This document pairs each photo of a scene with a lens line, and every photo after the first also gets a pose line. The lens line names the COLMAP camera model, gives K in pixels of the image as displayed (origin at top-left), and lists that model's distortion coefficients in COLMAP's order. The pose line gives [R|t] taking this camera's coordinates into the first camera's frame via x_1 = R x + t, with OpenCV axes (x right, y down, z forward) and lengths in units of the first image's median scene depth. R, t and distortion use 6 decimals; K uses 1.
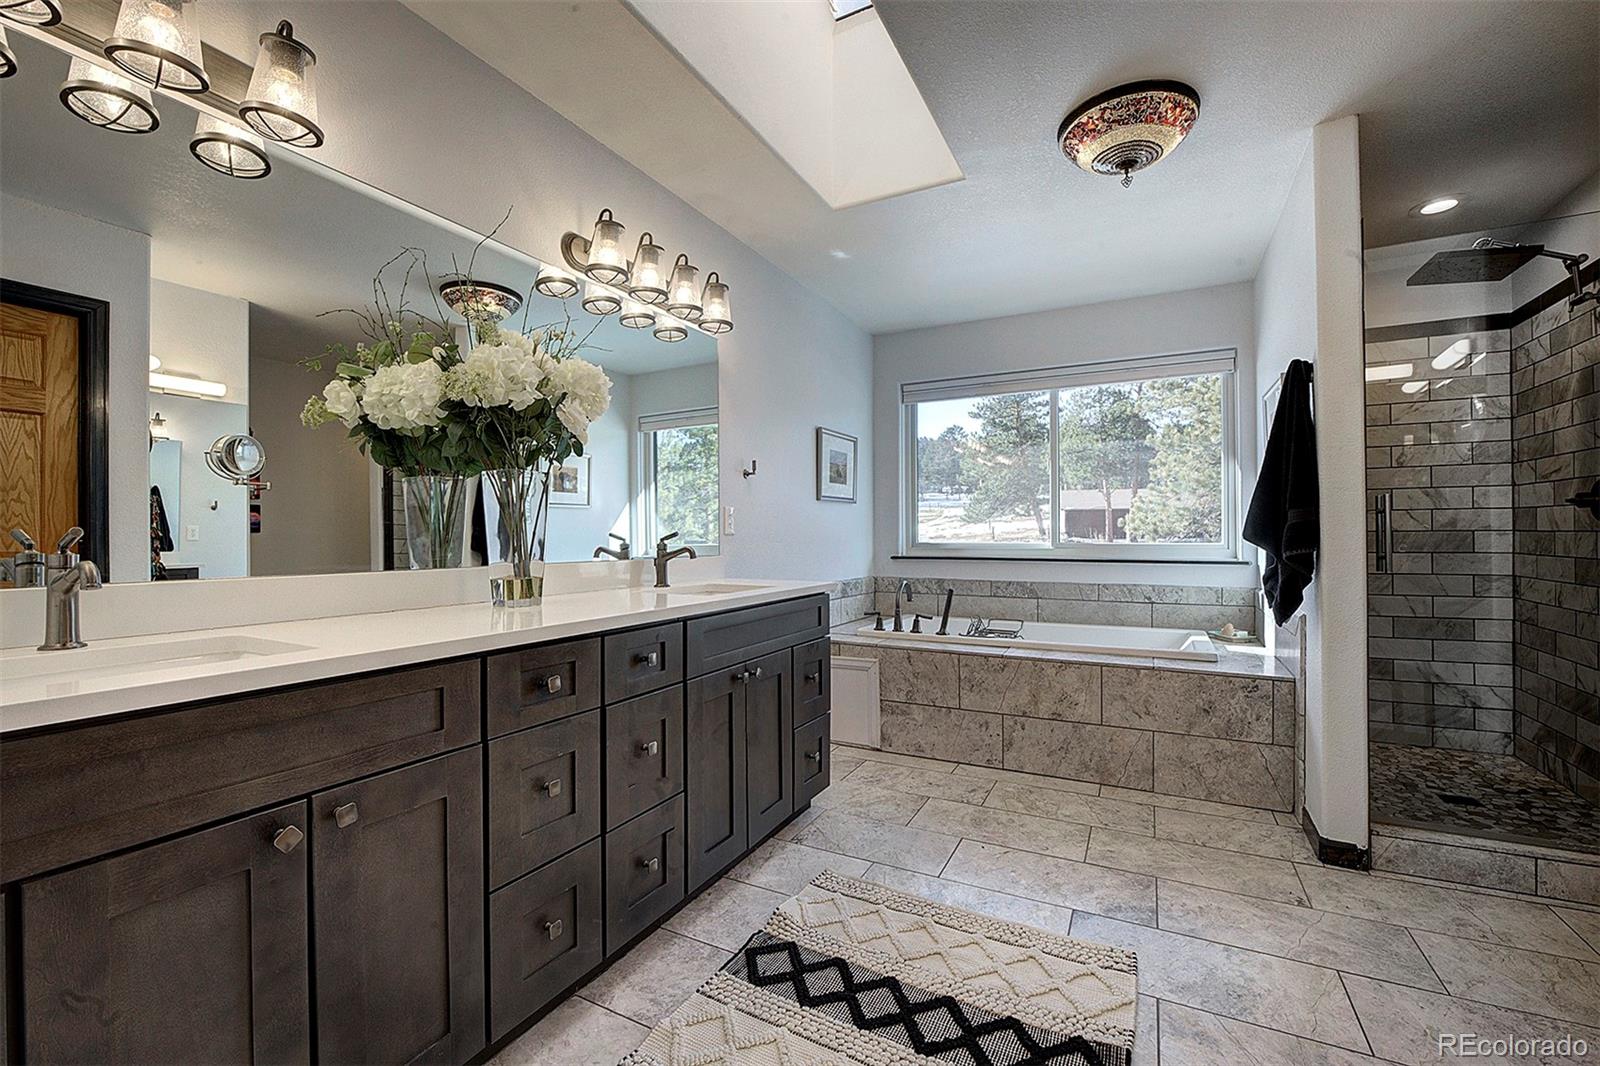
lens RADIAL K [[670.7, 0, 793.3], [0, 670.7, 531.6], [0, 0, 1]] dist [-0.016759, 0.000368]
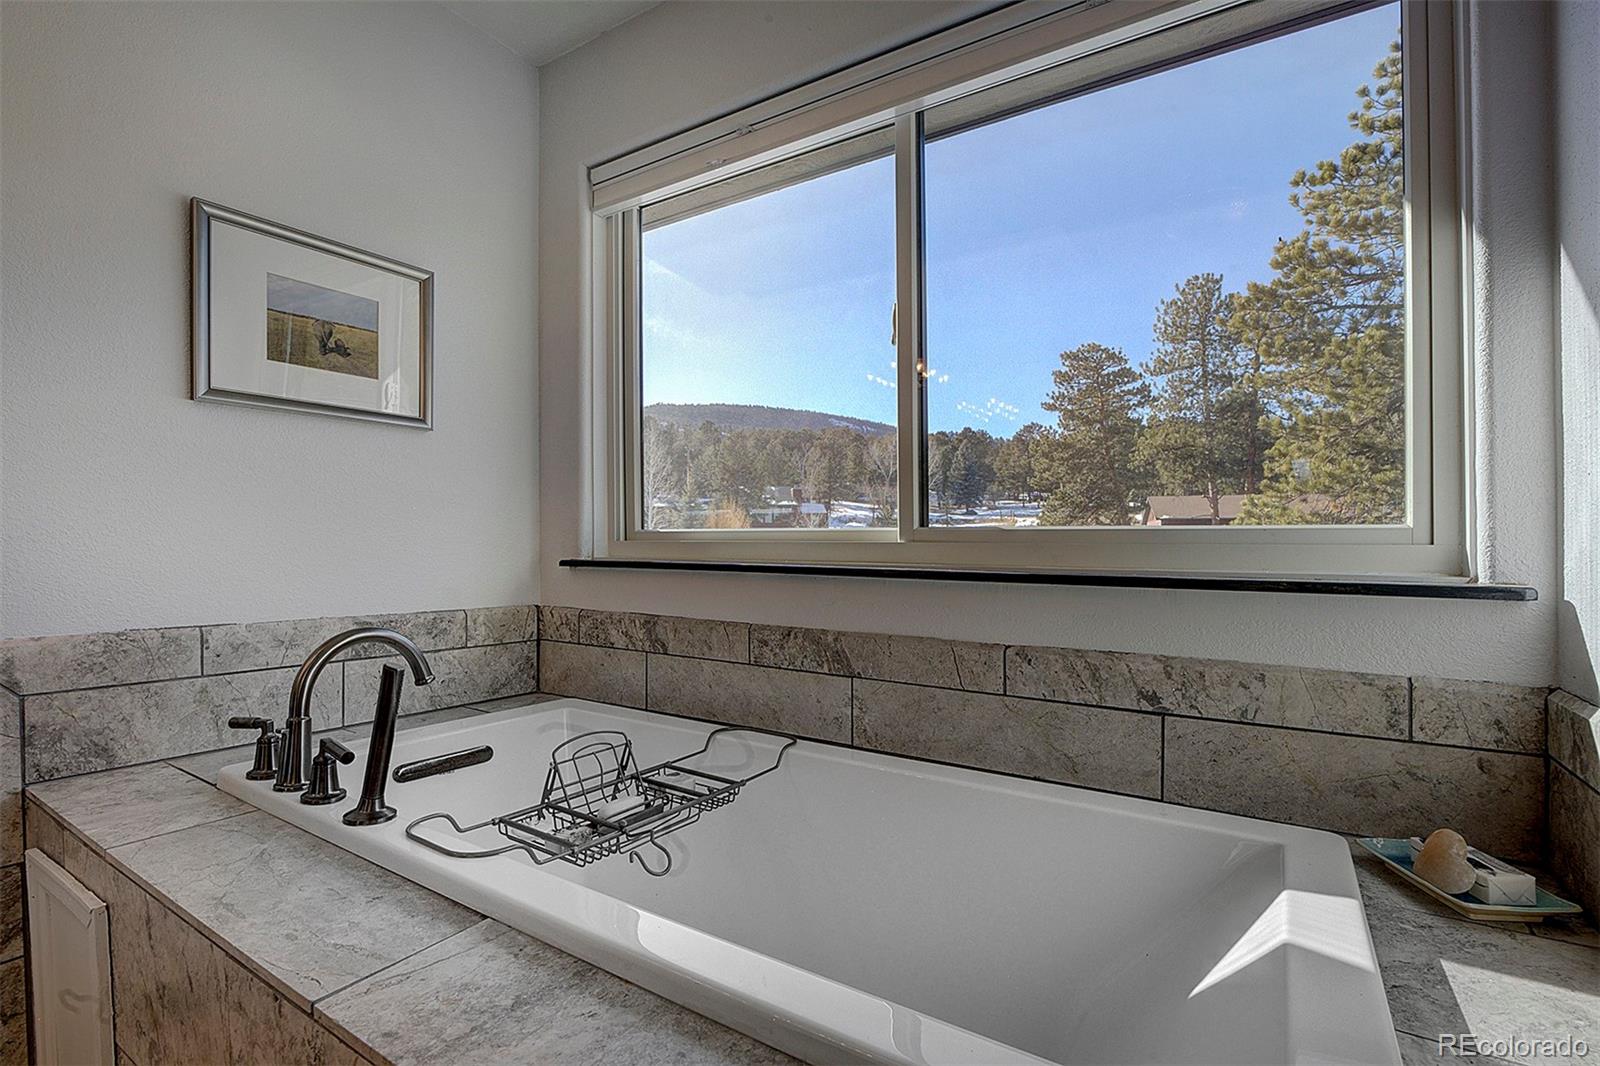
lens RADIAL K [[693.2, 0, 800.0], [0, 693.2, 533.0], [0, 0, 1]] dist [-0.011068, 0.000003]
pose [[0.993478, 0.009332, -0.113638, 0.363814], [-0.011242, 0.999806, -0.016183, 0.025833], [0.113465, 0.017355, 0.993390, 0.590400]]
